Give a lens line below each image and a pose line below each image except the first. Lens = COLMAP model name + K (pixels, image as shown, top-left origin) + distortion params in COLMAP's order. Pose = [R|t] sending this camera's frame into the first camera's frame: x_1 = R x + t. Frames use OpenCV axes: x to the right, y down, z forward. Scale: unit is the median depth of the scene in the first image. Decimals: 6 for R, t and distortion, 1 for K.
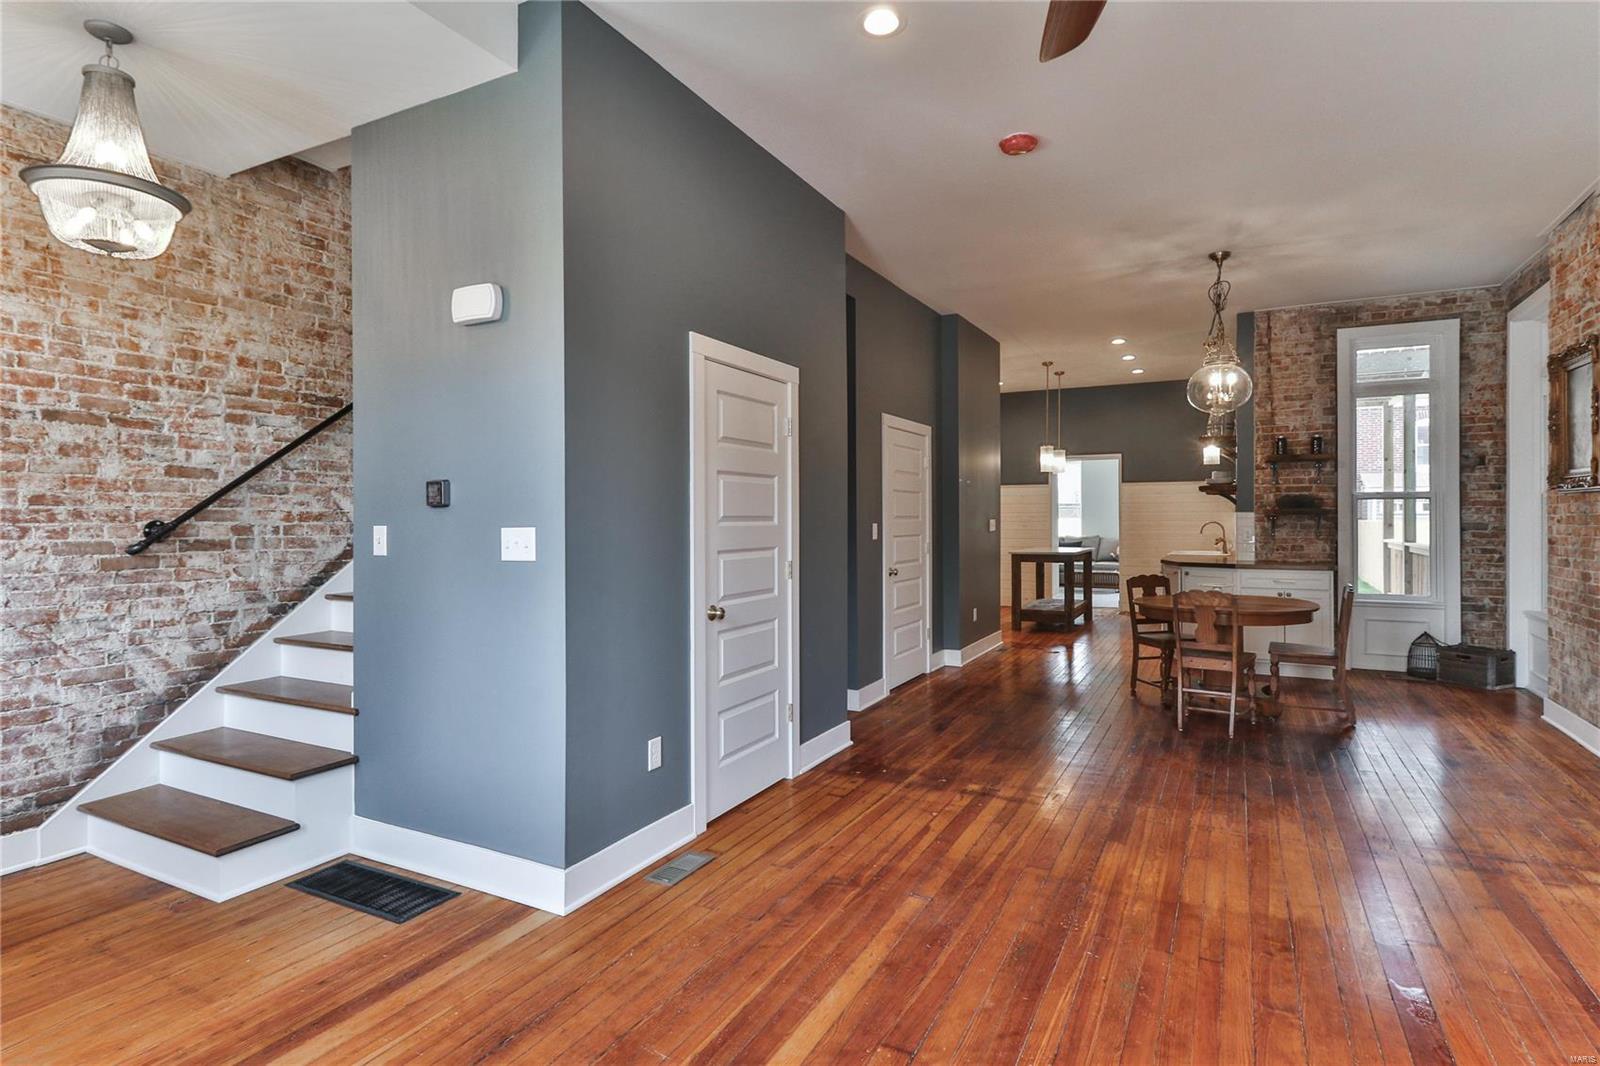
lens RADIAL K [[824.0, 0, 798.1], [0, 824.0, 521.2], [0, 0, 1]] dist [0.018126, 0.000061]
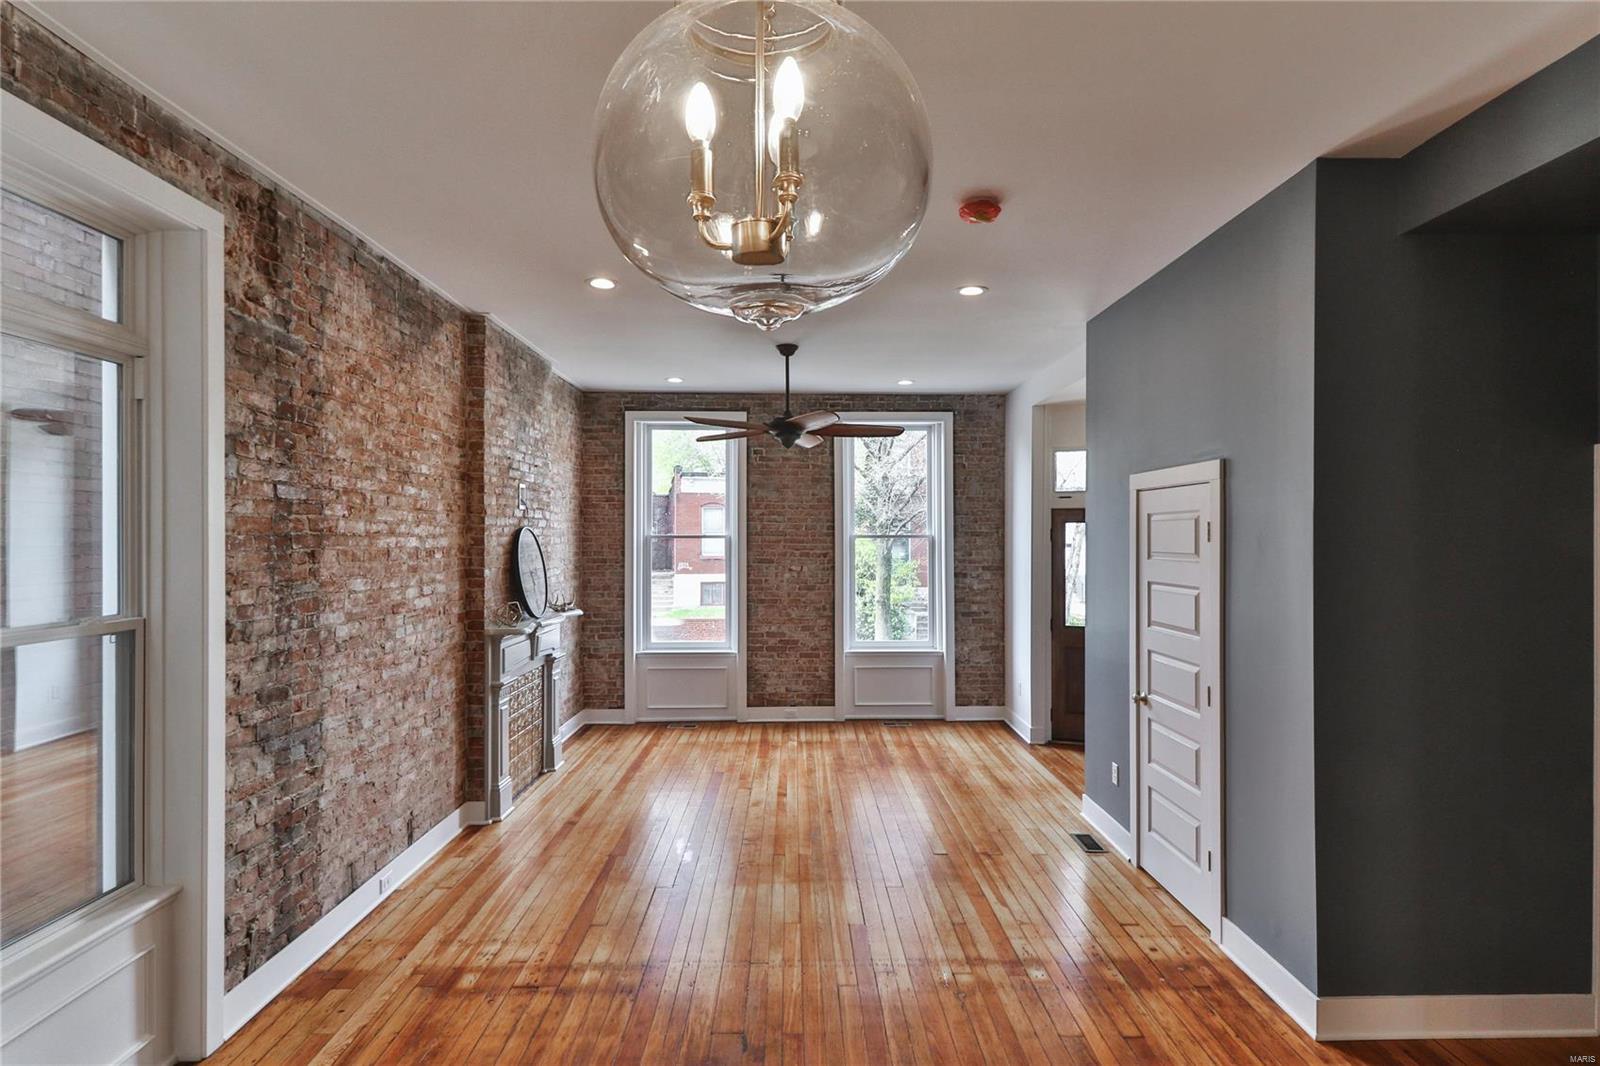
lens RADIAL K [[824.0, 0, 800.0], [0, 824.0, 535.7], [0, 0, 1]] dist [0.018126, 0.000061]
pose [[-0.879947, -0.000952, -0.475070, 0.861515], [-0.000083, 0.999998, -0.001850, -0.119528], [0.475071, -0.001589, -0.879946, 1.709329]]
